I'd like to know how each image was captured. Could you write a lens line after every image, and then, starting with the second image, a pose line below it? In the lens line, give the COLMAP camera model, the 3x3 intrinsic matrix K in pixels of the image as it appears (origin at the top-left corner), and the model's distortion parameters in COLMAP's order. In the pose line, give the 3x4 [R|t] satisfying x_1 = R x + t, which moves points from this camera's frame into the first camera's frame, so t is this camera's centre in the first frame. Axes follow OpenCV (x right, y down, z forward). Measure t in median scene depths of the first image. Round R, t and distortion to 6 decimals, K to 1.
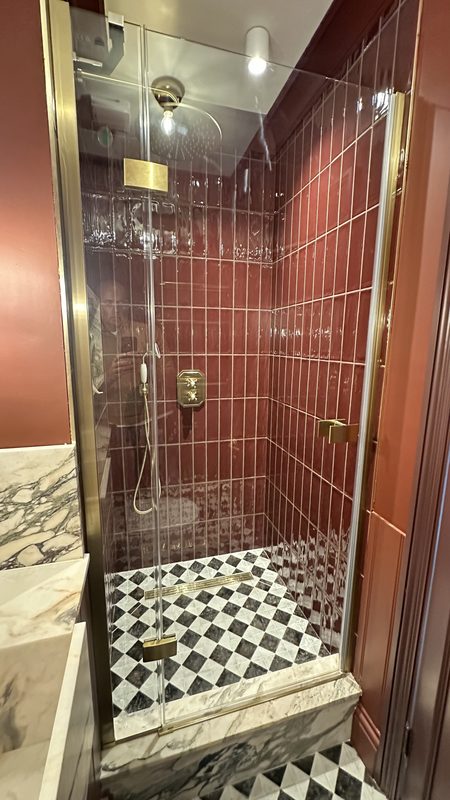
lens RADIAL K [[322.3, 0, 224.0], [0, 322.3, 401.2], [0, 0, 1]] dist [-0.004314, 0.000473]
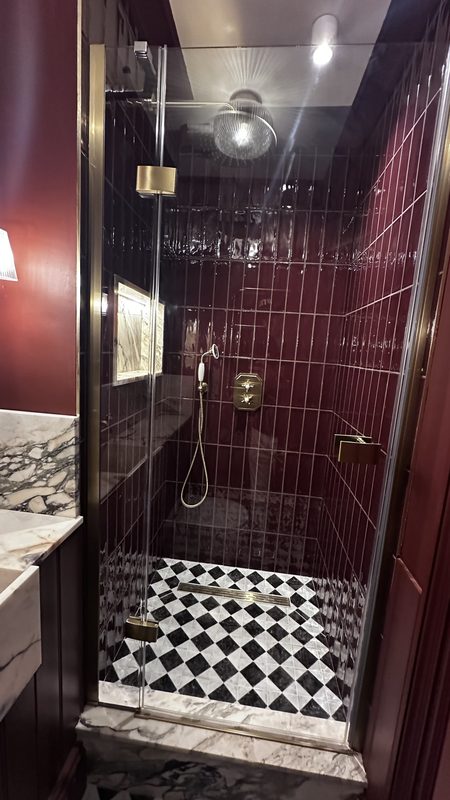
lens RADIAL K [[322.3, 0, 220.1], [0, 322.3, 400.4], [0, 0, 1]] dist [-0.004314, 0.000473]
pose [[0.925618, 0.108774, -0.362490, 0.283417], [-0.123830, 0.992131, -0.018489, 0.023282], [0.357627, 0.062001, 0.931804, 0.071180]]
